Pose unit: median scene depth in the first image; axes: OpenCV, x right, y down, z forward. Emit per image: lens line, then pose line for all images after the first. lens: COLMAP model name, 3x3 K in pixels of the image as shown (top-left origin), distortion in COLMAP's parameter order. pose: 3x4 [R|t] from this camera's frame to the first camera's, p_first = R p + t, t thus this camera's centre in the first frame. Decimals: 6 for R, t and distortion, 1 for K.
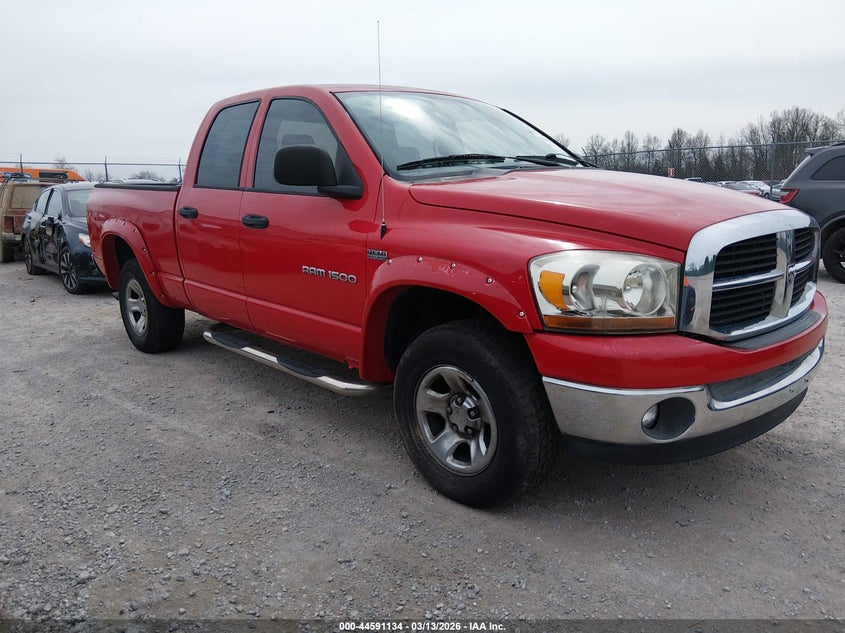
lens RADIAL K [[677.9, 0, 422.5], [0, 677.9, 316.5], [0, 0, 1]] dist [0.002347, -0.002896]
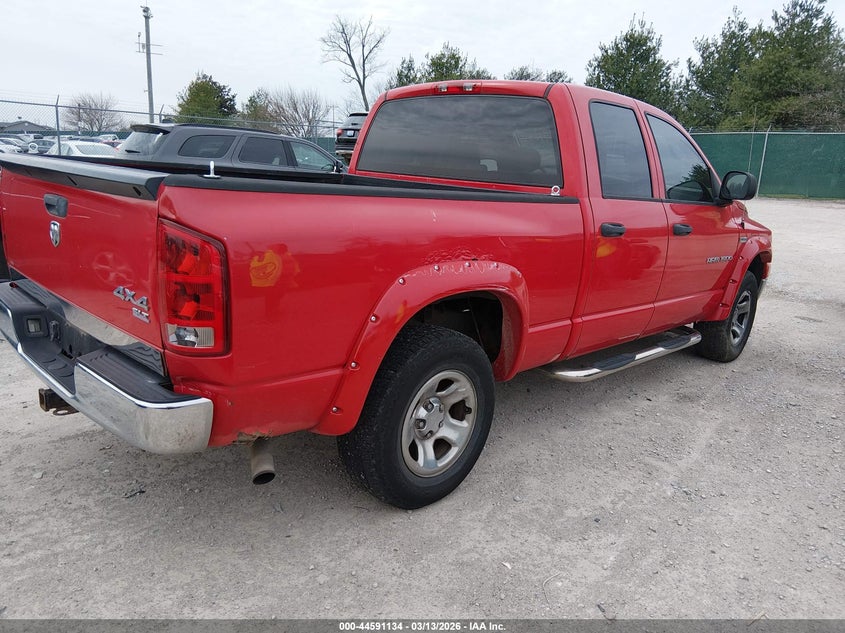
lens RADIAL K [[636.9, 0, 422.5], [0, 636.9, 316.5], [0, 0, 1]] dist [-0.000853, -0.002561]
pose [[-0.062050, -0.200061, 0.977817, -1.101674], [0.152447, 0.966309, 0.207380, -0.244695], [-0.986362, 0.161933, -0.029461, 1.265261]]
